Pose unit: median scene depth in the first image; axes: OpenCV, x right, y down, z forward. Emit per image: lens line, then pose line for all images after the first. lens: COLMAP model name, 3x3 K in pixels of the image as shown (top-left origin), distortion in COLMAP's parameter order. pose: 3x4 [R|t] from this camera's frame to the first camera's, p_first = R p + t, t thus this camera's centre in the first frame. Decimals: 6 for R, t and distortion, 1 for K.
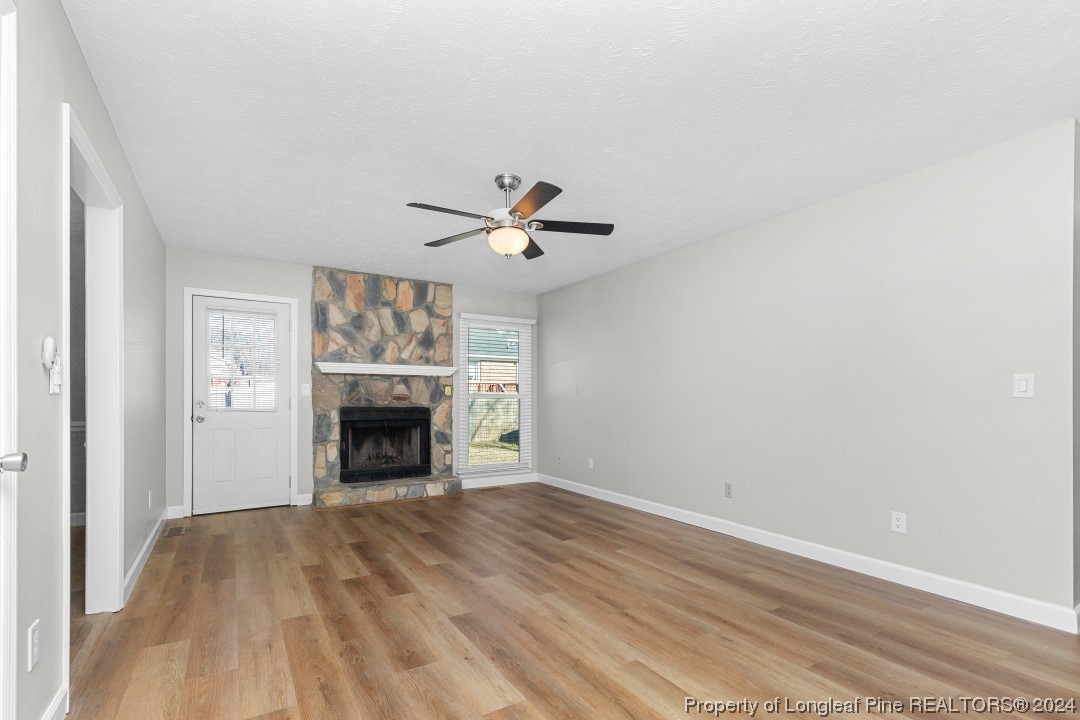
lens RADIAL K [[508.7, 0, 545.2], [0, 508.7, 398.8], [0, 0, 1]] dist [0.002935, -0.000269]
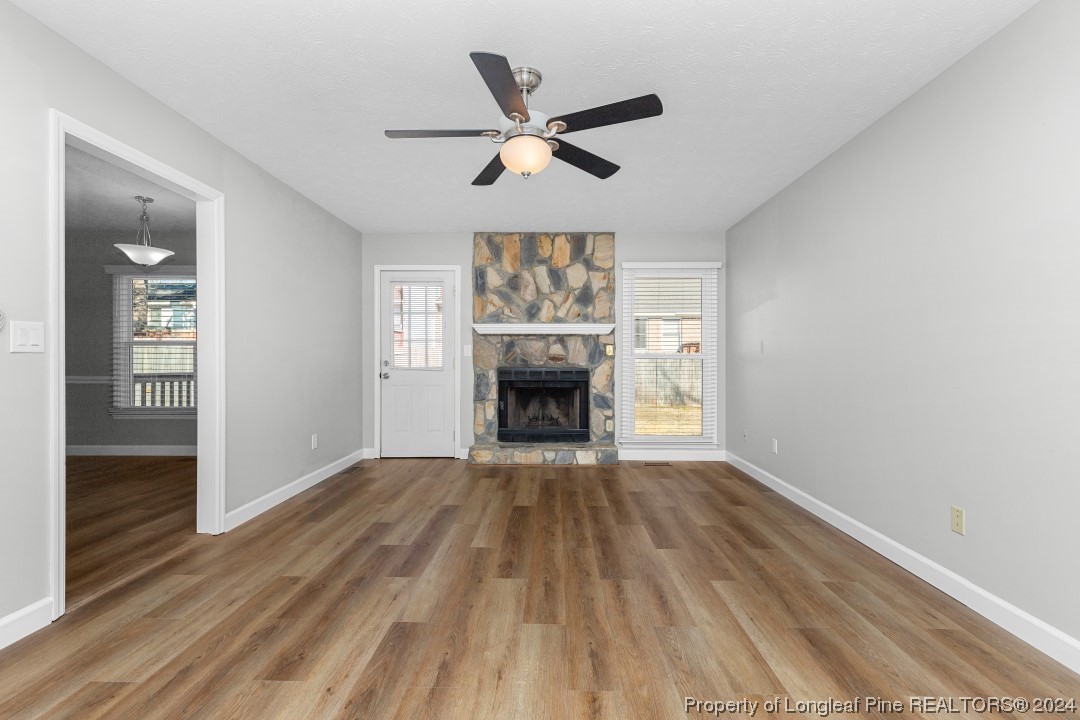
lens RADIAL K [[492.0, 0, 540.0], [0, 492.0, 360.0], [0, 0, 1]] dist [0.005276, -0.000588]
pose [[0.831742, 0.000095, -0.555162, 0.221929], [-0.000969, 0.999999, -0.001280, 0.003204], [0.555161, 0.001602, 0.831741, 0.231109]]
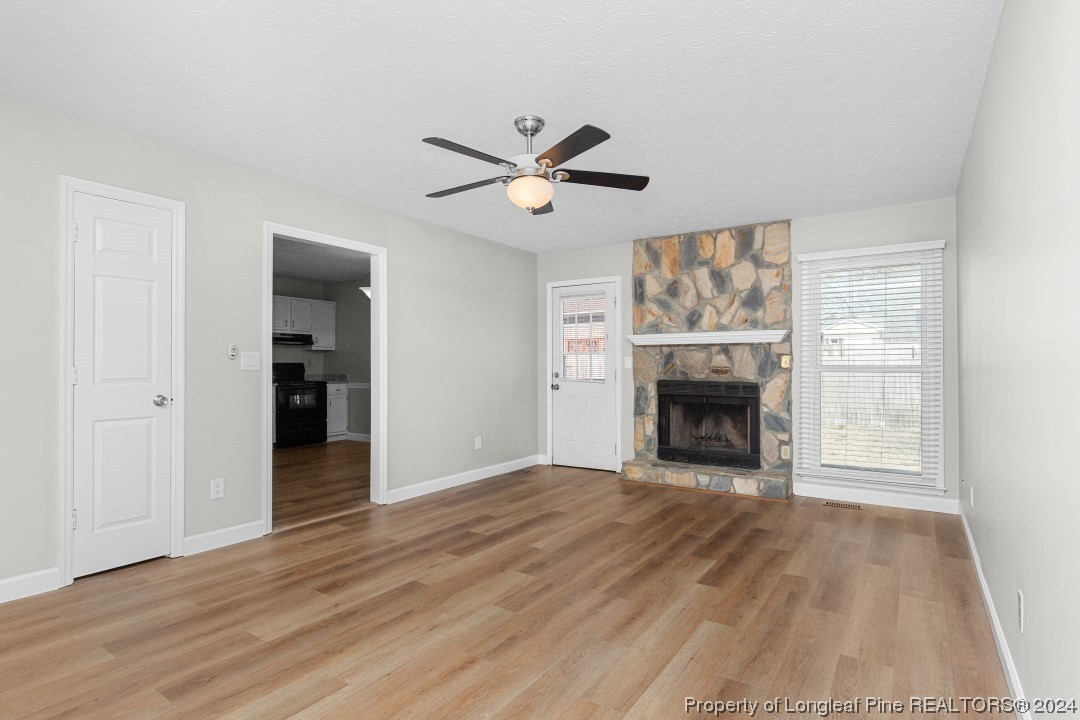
lens RADIAL K [[555.4, 0, 533.0], [0, 555.4, 361.9], [0, 0, 1]] dist [-0.002782, -0.000726]
pose [[0.391353, -0.009342, -0.920193, 0.482694], [-0.001155, 0.999943, -0.010643, -0.006682], [0.920240, 0.005228, 0.391320, 0.383233]]
